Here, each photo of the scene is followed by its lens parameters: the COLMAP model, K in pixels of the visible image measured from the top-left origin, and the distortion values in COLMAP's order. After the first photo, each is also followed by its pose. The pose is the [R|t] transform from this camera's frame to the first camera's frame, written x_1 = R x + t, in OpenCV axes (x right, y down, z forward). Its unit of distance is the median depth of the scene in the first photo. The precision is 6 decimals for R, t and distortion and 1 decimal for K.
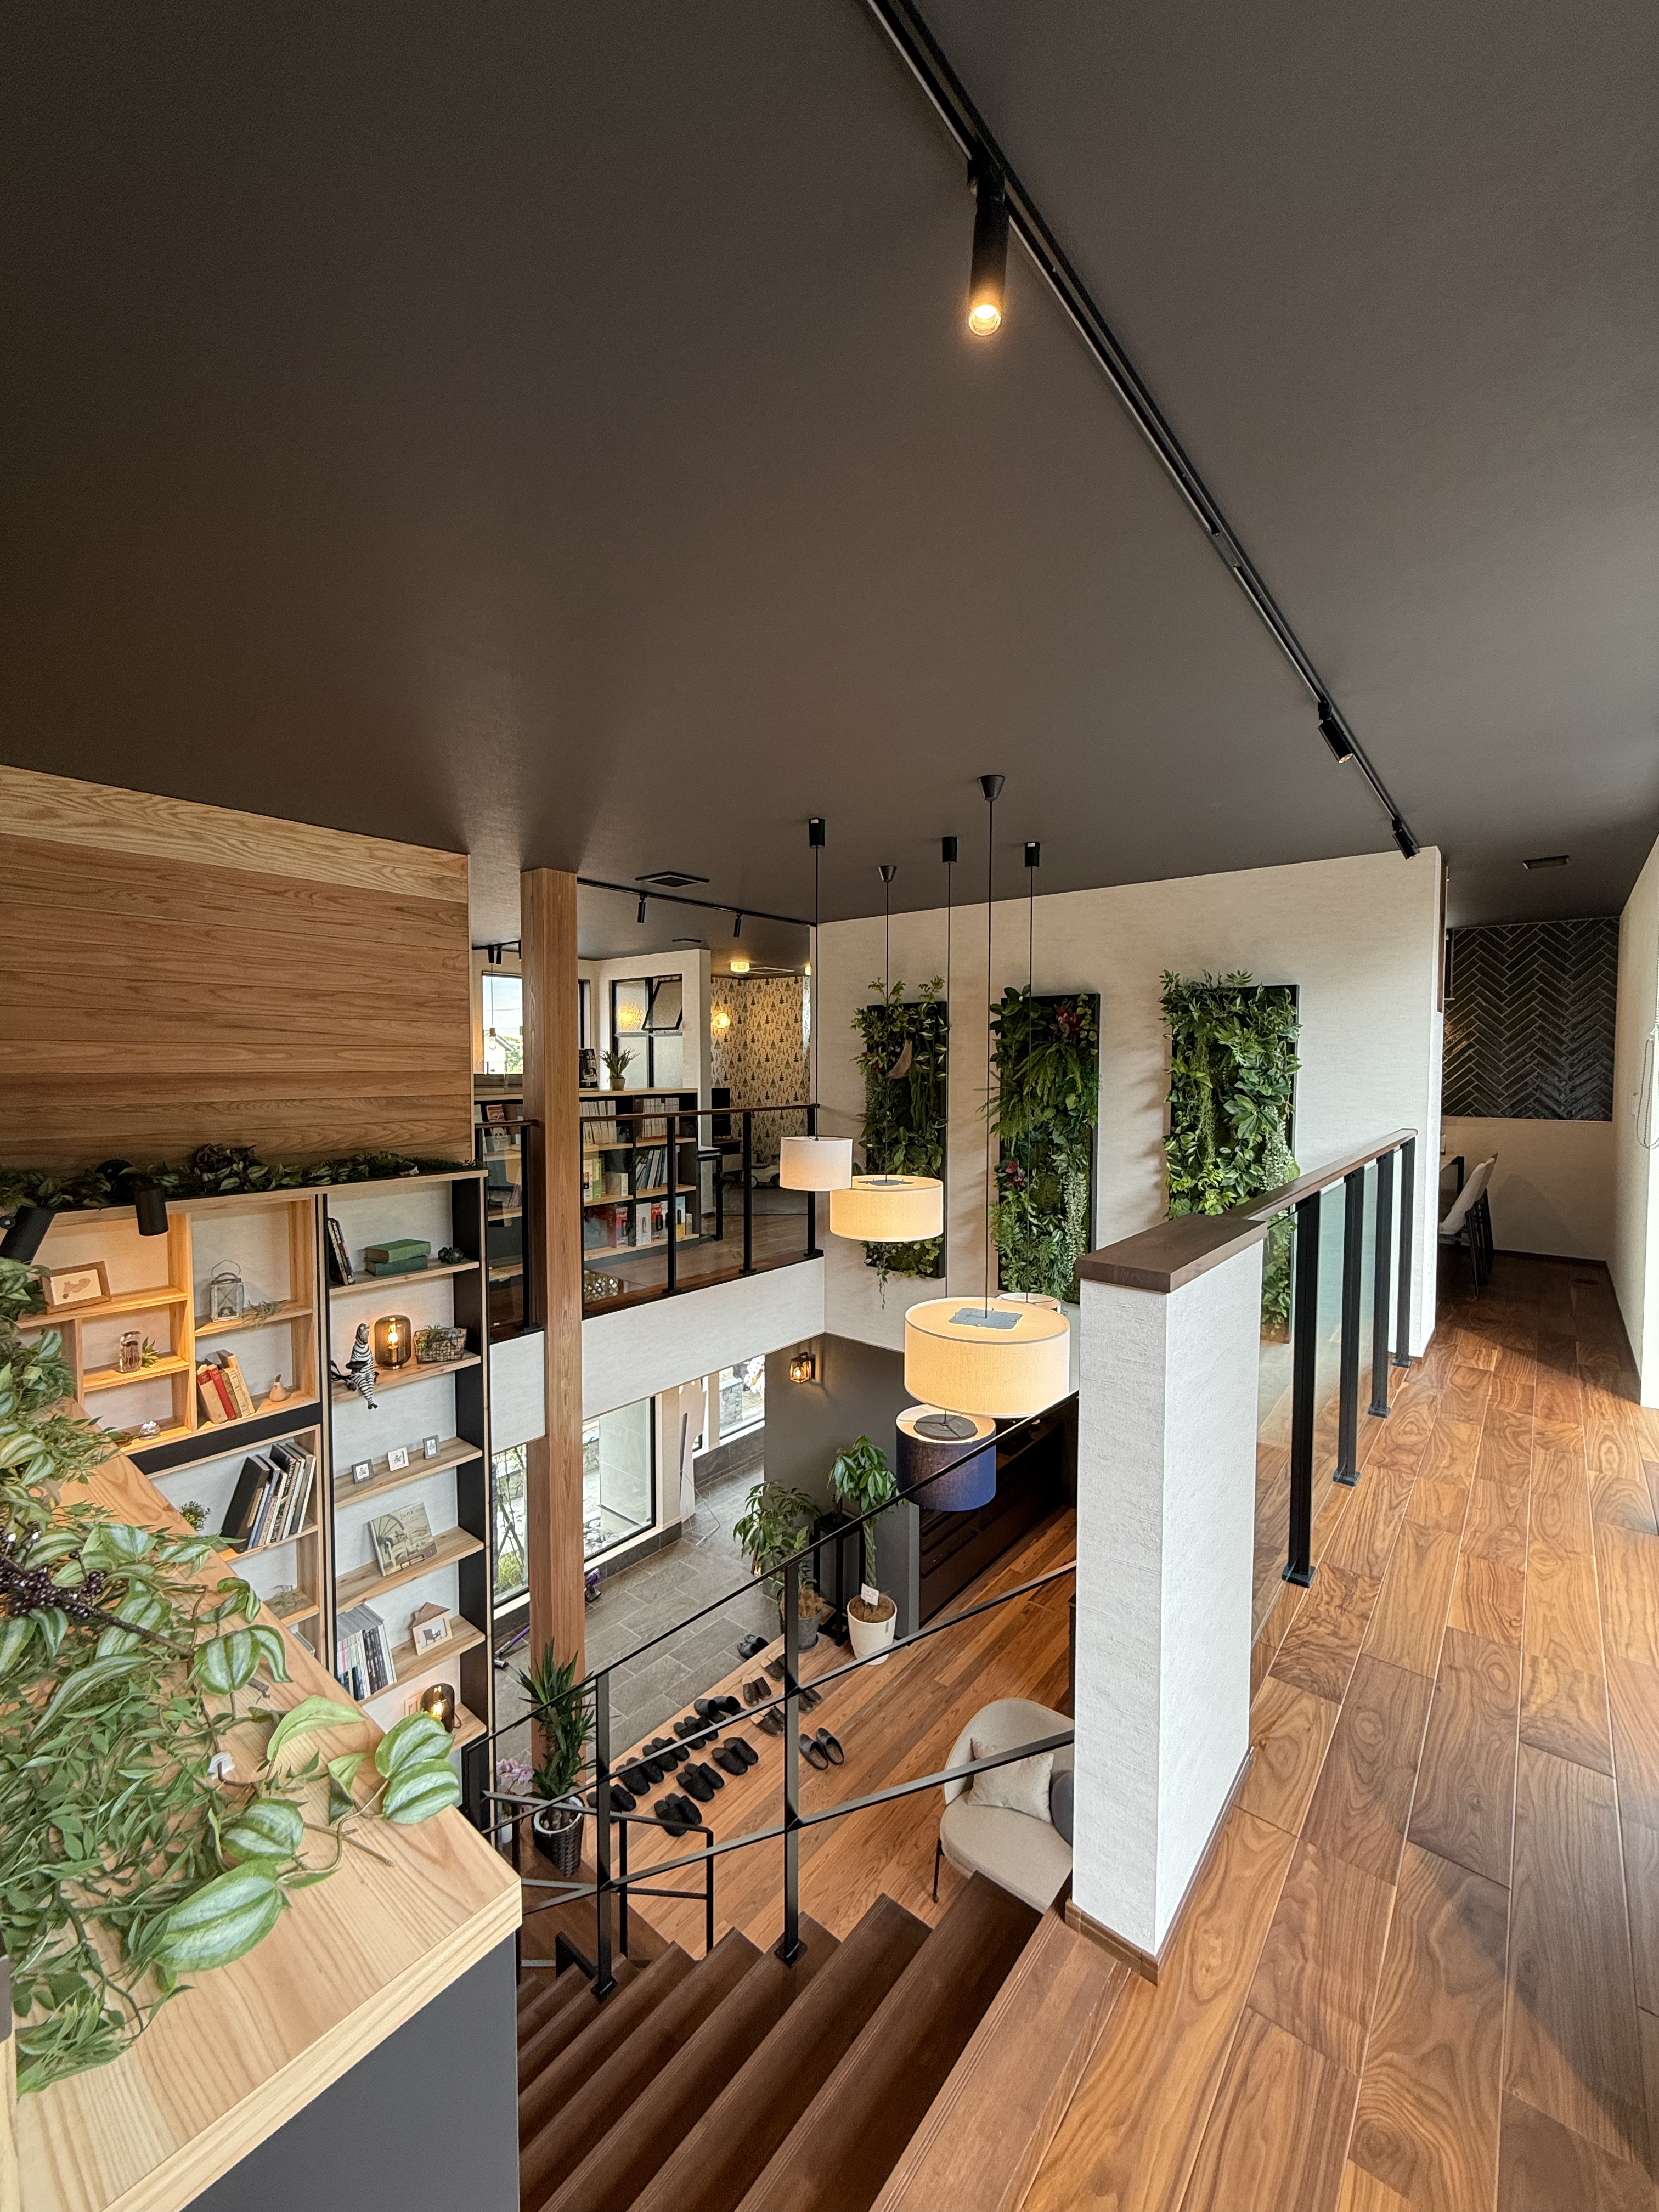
lens RADIAL K [[884.3, 0, 829.9], [0, 884.3, 1098.7], [0, 0, 1]] dist [-0.000259, -0.000115]
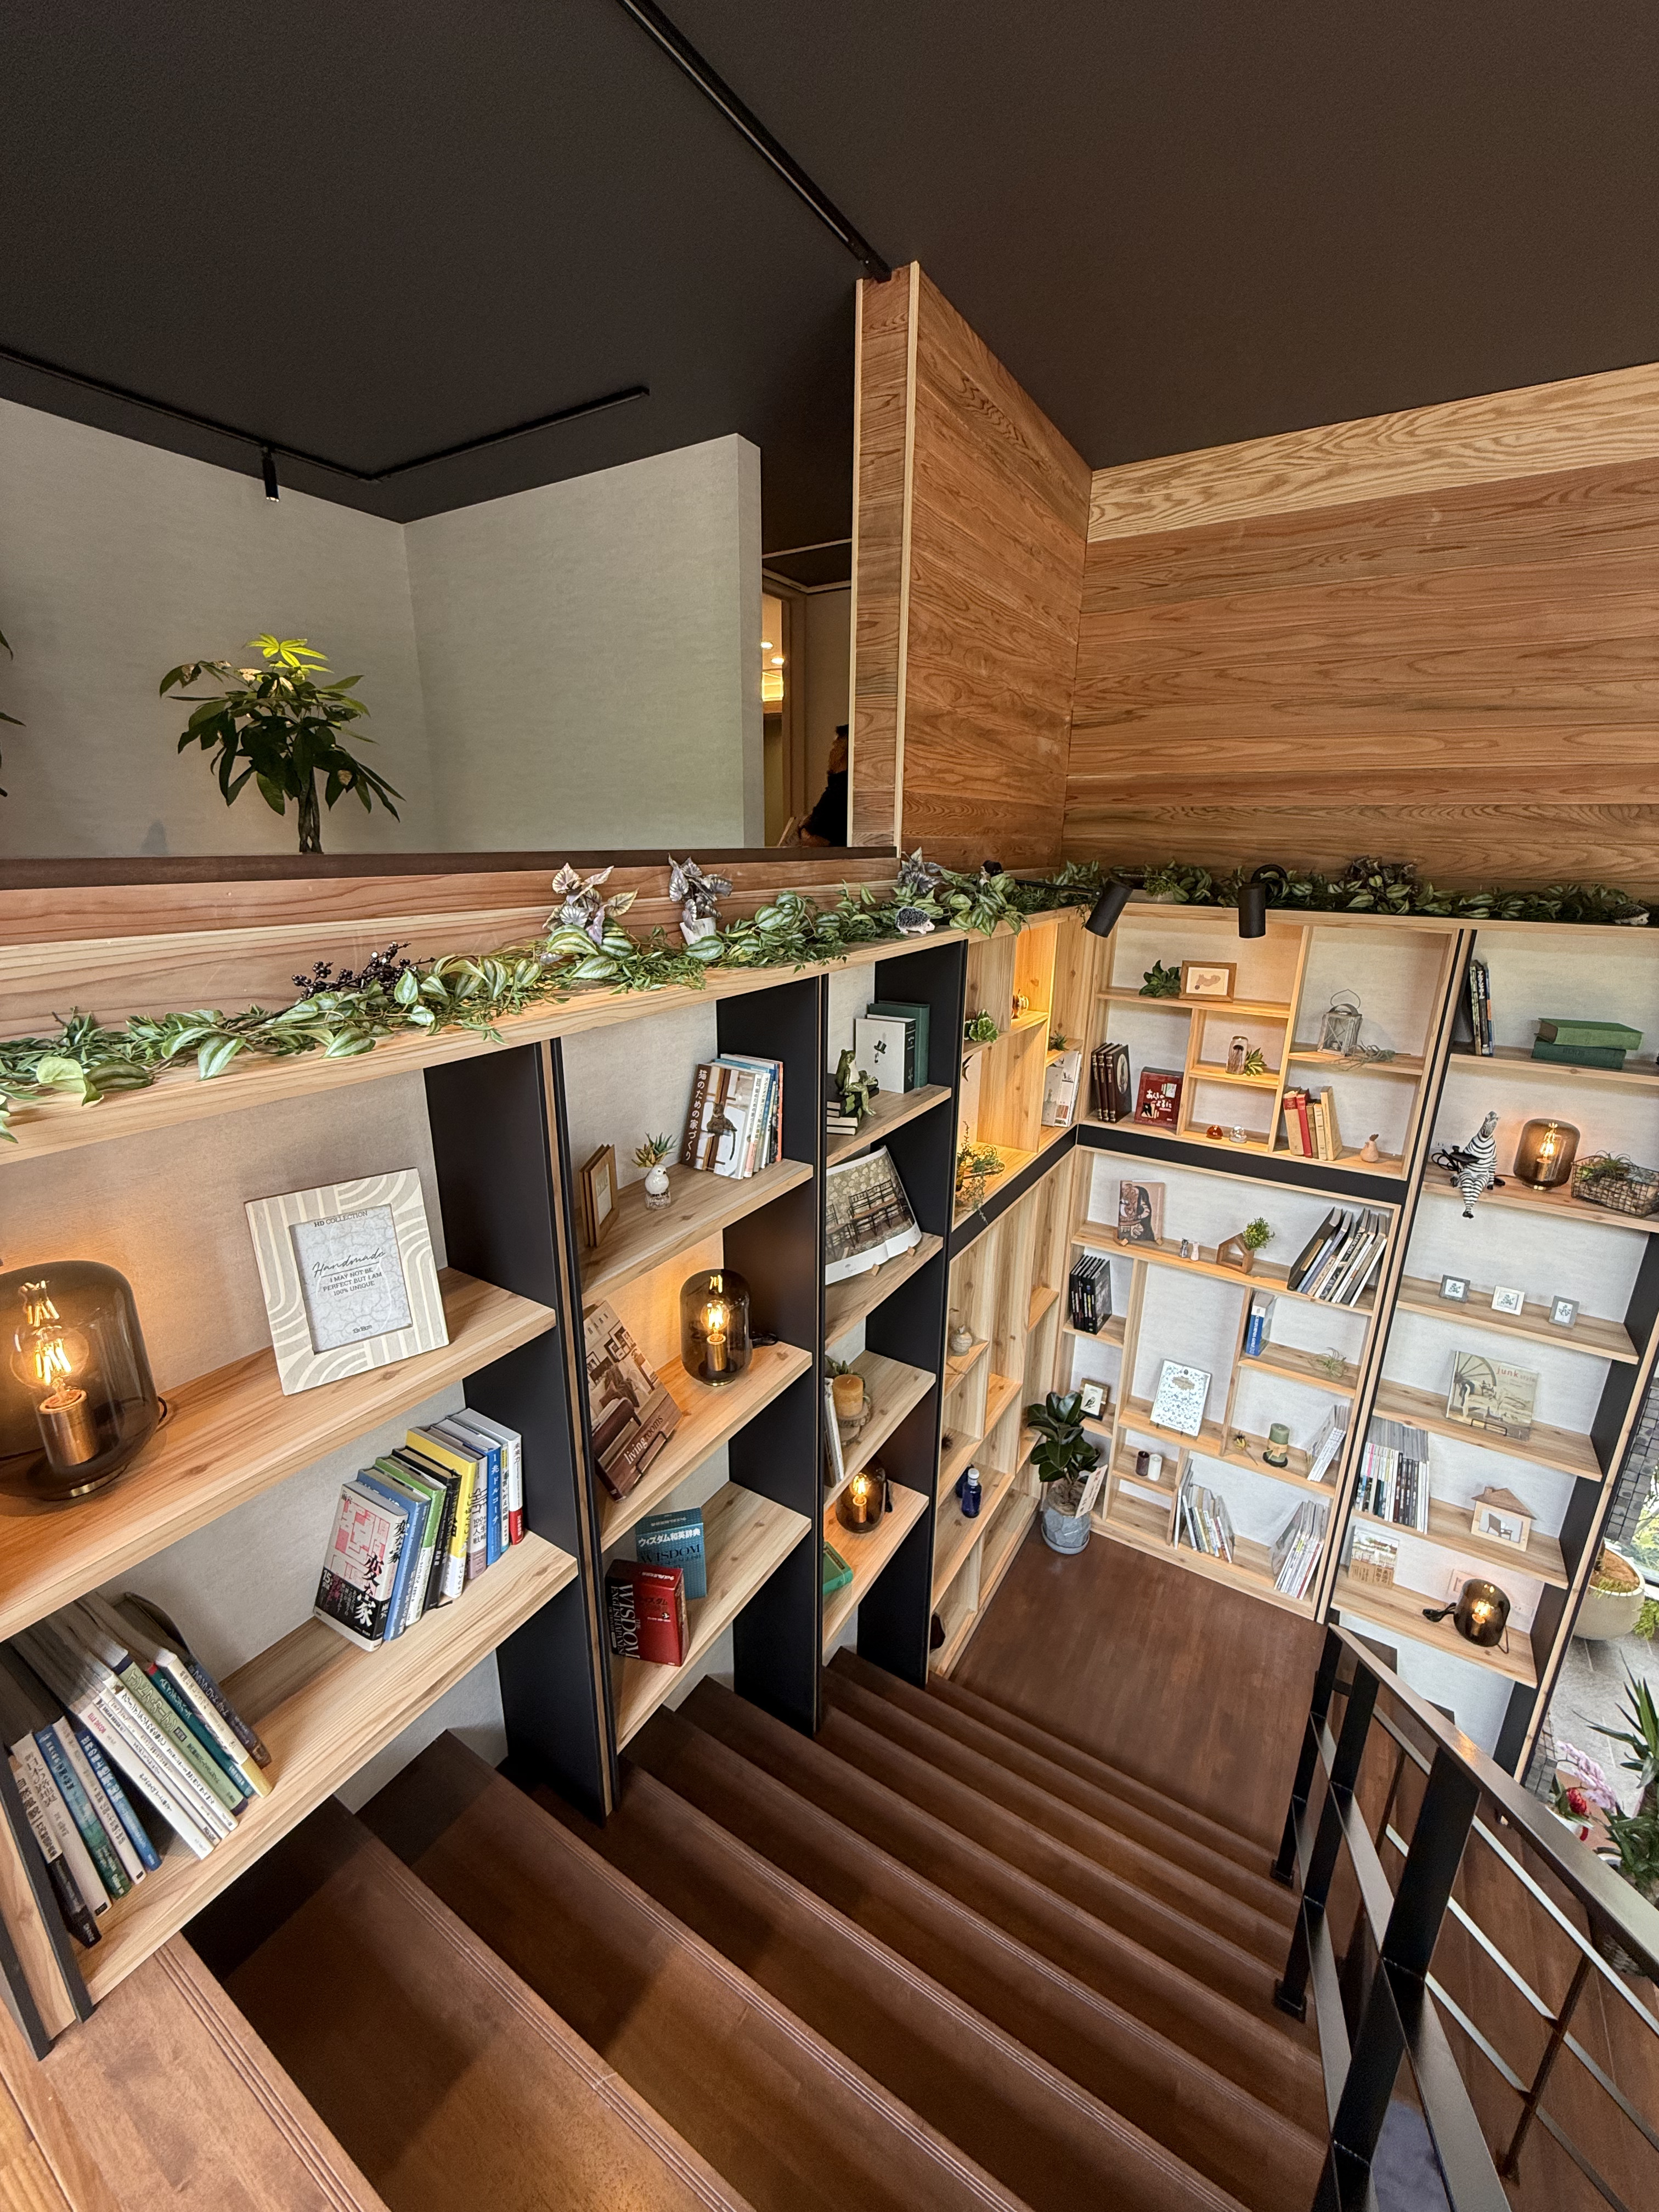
lens RADIAL K [[884.3, 0, 829.9], [0, 884.3, 1098.7], [0, 0, 1]] dist [-0.000259, -0.000115]
pose [[0.129784, 0.283341, -0.950197, 0.103035], [-0.053860, 0.958902, 0.278580, 0.052561], [0.990078, 0.015022, 0.139711, 0.279059]]
